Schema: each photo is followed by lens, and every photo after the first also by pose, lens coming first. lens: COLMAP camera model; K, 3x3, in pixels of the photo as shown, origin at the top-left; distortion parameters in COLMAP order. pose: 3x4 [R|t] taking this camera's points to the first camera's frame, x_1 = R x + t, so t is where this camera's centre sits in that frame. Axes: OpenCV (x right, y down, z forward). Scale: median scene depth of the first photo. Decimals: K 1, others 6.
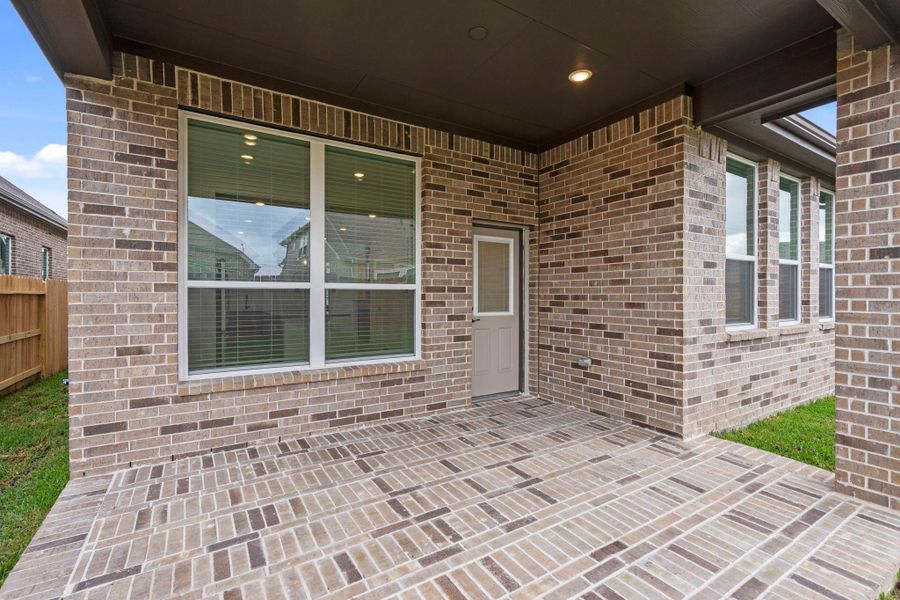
lens RADIAL K [[408.2, 0, 450.8], [0, 408.2, 297.9], [0, 0, 1]] dist [-0.003056, -0.001001]
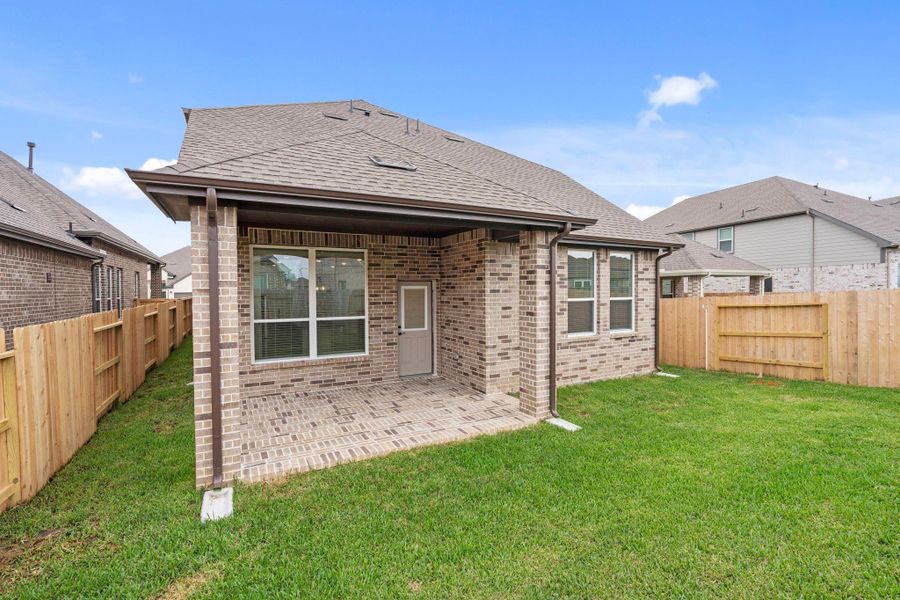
lens RADIAL K [[408.2, 0, 450.8], [0, 408.2, 299.9], [0, 0, 1]] dist [-0.003056, -0.001001]
pose [[0.998001, -0.005029, -0.063000, 0.494780], [0.006198, 0.999812, 0.018376, -0.160029], [0.062896, -0.018730, 0.997844, -1.001063]]
